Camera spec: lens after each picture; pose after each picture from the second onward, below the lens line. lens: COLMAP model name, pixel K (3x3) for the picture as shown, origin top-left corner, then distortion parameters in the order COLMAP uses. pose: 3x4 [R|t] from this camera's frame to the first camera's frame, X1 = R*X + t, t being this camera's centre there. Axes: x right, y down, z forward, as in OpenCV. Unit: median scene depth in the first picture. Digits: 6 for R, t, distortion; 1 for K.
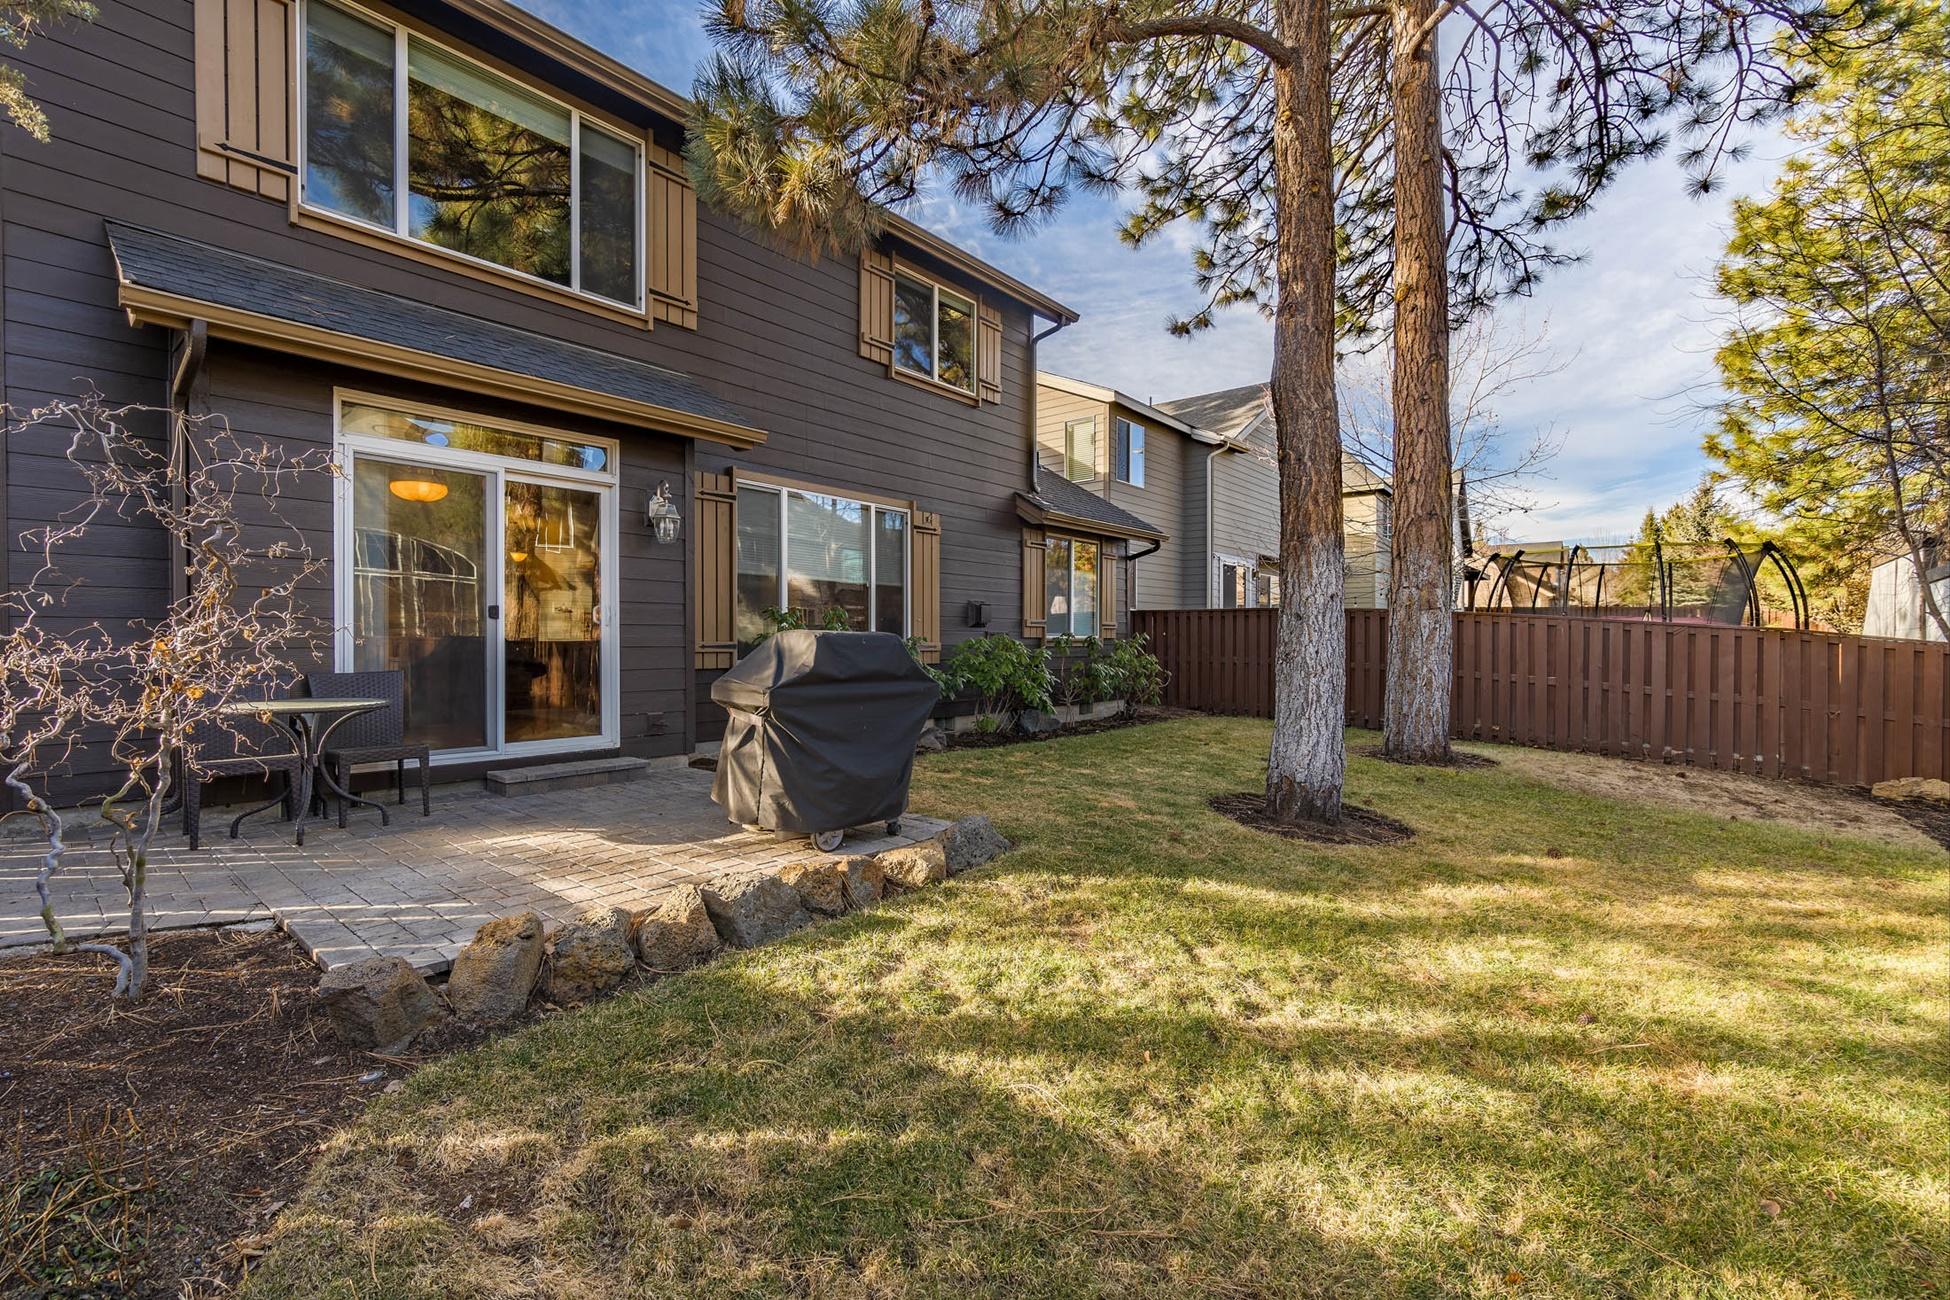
lens RADIAL K [[848.6, 0, 975.0], [0, 848.6, 650.0], [0, 0, 1]] dist [-0.000600, -0.000080]
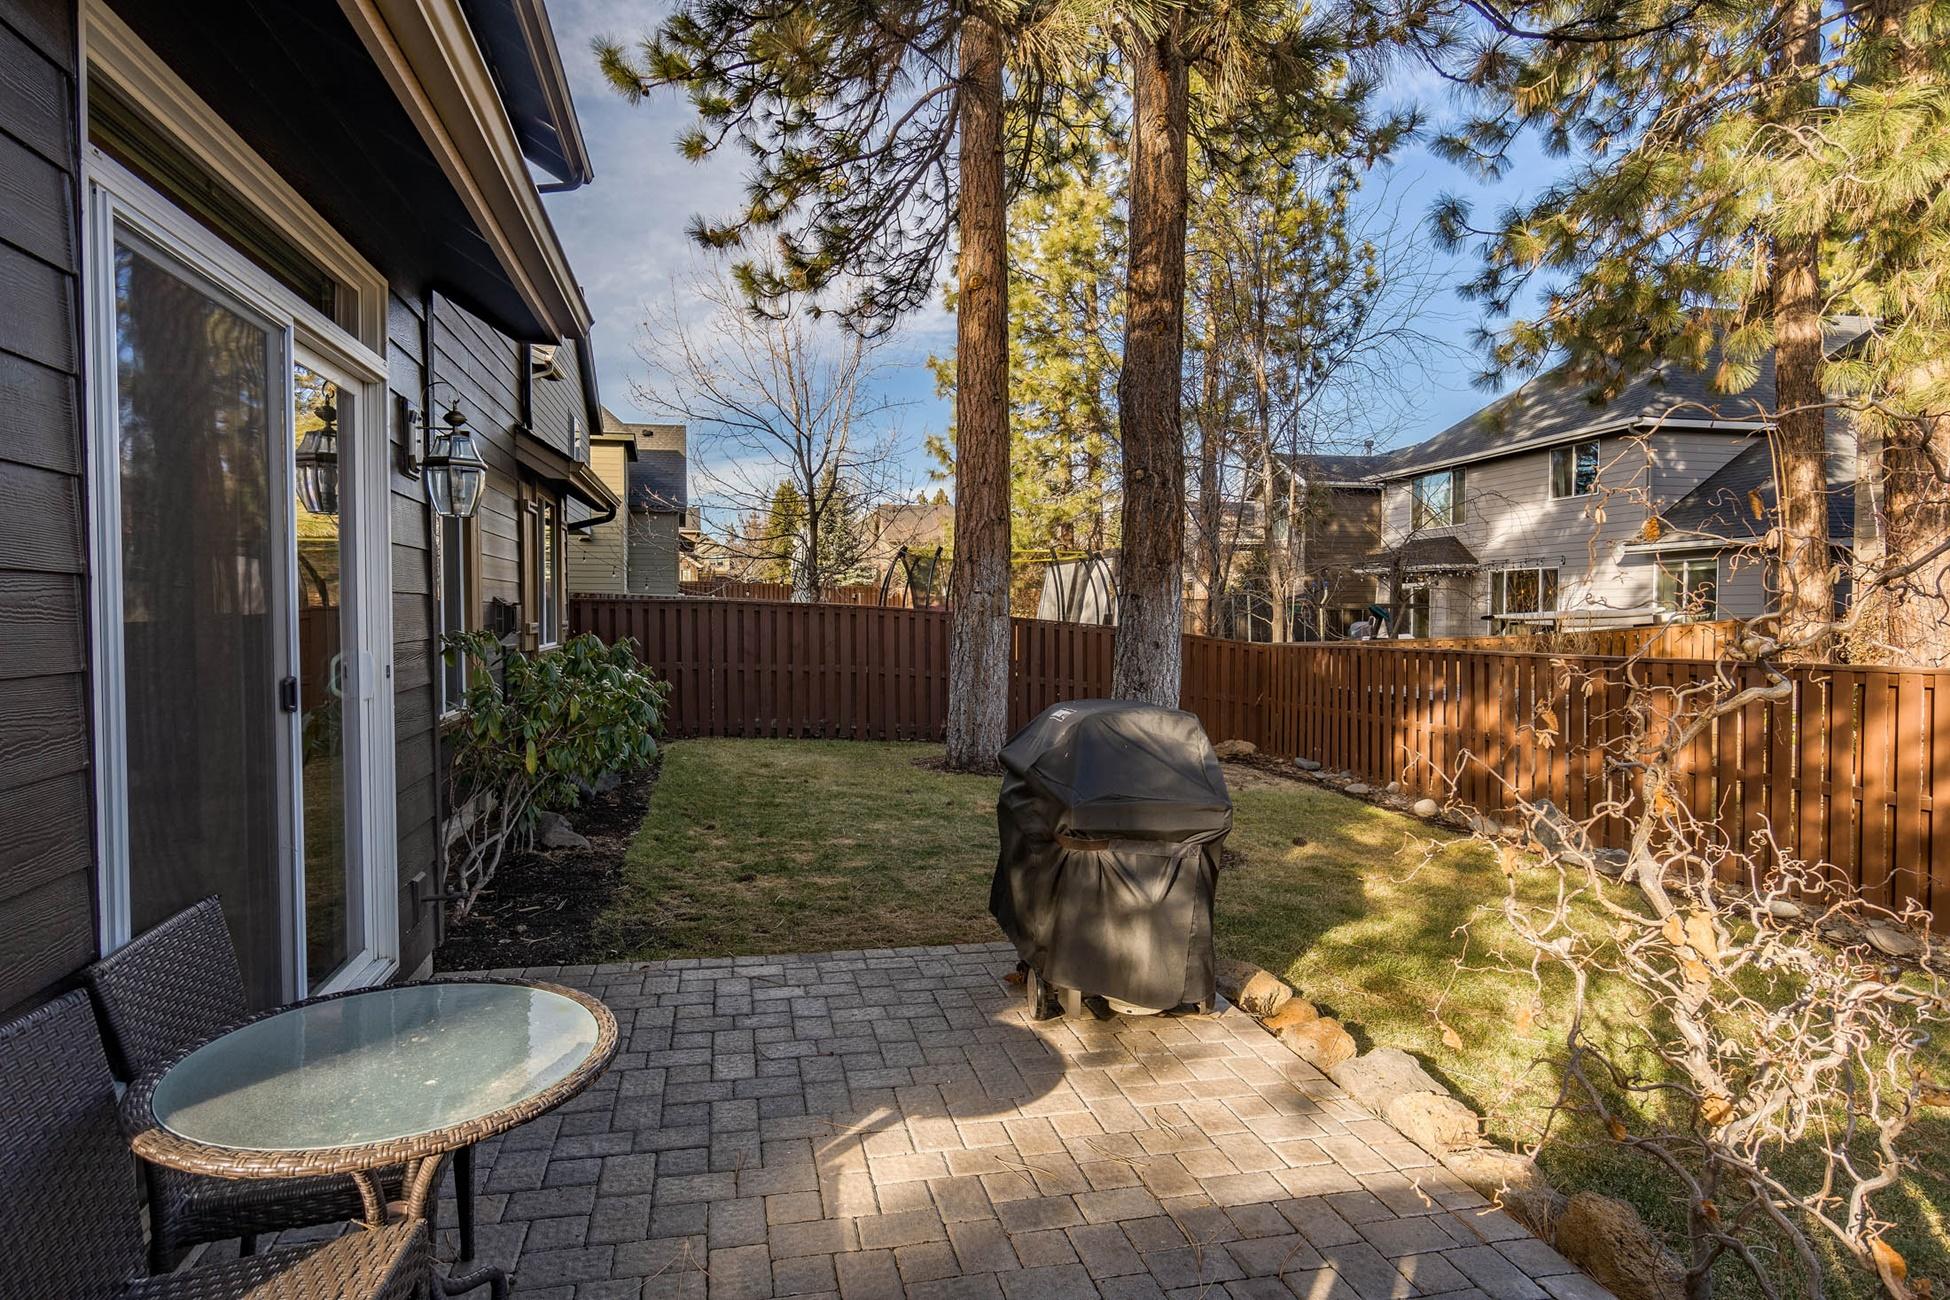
lens RADIAL K [[1069.1, 0, 975.0], [0, 1069.1, 650.0], [0, 0, 1]] dist [-0.001086, -0.000112]
pose [[0.596611, -0.029574, 0.801986, -0.531992], [0.005611, 0.999450, 0.032681, -0.054864], [-0.802511, -0.014997, 0.596448, 0.319338]]
